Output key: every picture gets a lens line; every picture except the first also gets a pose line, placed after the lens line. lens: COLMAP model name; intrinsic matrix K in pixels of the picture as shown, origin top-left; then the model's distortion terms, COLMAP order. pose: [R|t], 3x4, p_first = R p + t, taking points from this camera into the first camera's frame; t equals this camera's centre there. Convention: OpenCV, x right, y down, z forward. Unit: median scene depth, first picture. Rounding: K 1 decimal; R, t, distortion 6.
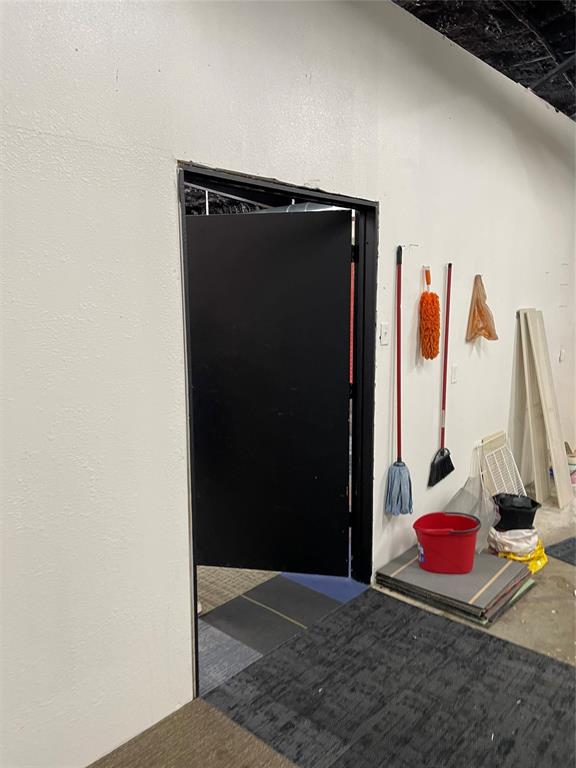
lens RADIAL K [[581.2, 0, 288.0], [0, 581.2, 384.0], [0, 0, 1]] dist [0.103961, -0.130134]
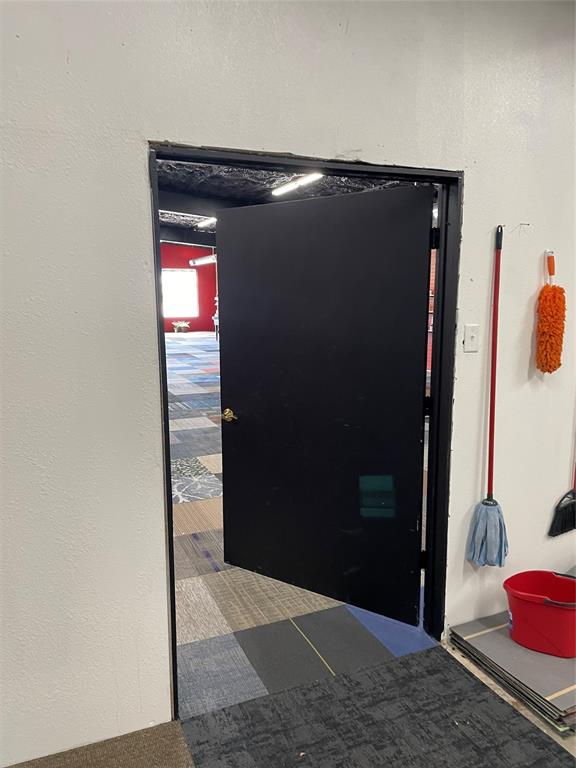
lens RADIAL K [[579.9, 0, 289.0], [0, 579.9, 393.5], [0, 0, 1]] dist [0.088222, -0.107967]
pose [[0.910557, 0.067838, -0.407779, 0.270319], [-0.059877, 0.997684, 0.032269, -0.021216], [0.409023, -0.004966, 0.912510, 0.169108]]
